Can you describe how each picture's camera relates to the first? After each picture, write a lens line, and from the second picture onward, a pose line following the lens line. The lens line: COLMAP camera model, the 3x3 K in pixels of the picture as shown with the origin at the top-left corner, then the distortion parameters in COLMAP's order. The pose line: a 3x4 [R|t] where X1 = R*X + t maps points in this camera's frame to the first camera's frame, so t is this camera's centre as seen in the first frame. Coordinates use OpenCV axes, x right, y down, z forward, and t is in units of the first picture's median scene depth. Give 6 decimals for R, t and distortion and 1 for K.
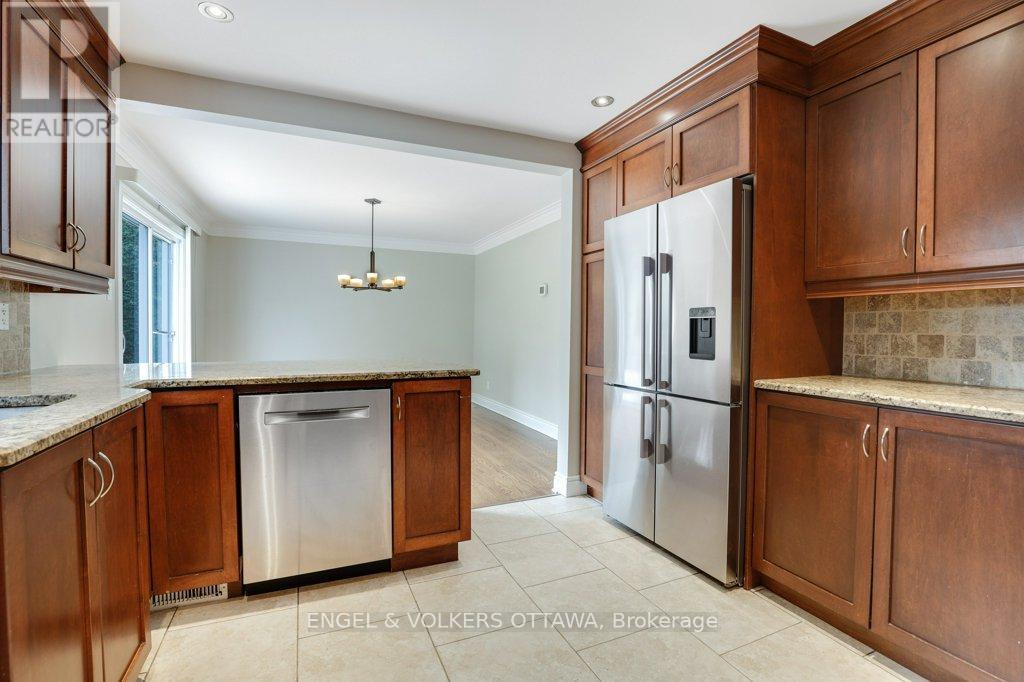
lens RADIAL K [[469.8, 0, 515.1], [0, 469.8, 339.0], [0, 0, 1]] dist [-0.032408, -0.000368]
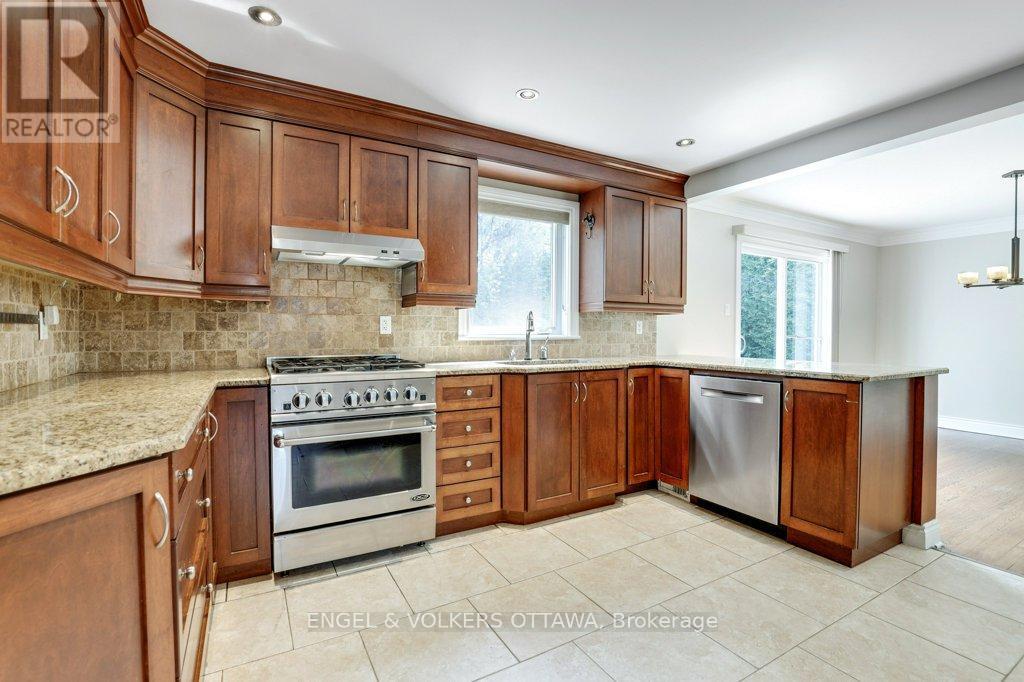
lens RADIAL K [[469.8, 0, 515.7], [0, 469.8, 338.5], [0, 0, 1]] dist [-0.032408, -0.000368]
pose [[0.096629, 0.007655, -0.995291, 0.838838], [-0.026038, 0.999648, 0.005160, 0.003364], [0.994980, 0.025416, 0.096794, 0.206312]]
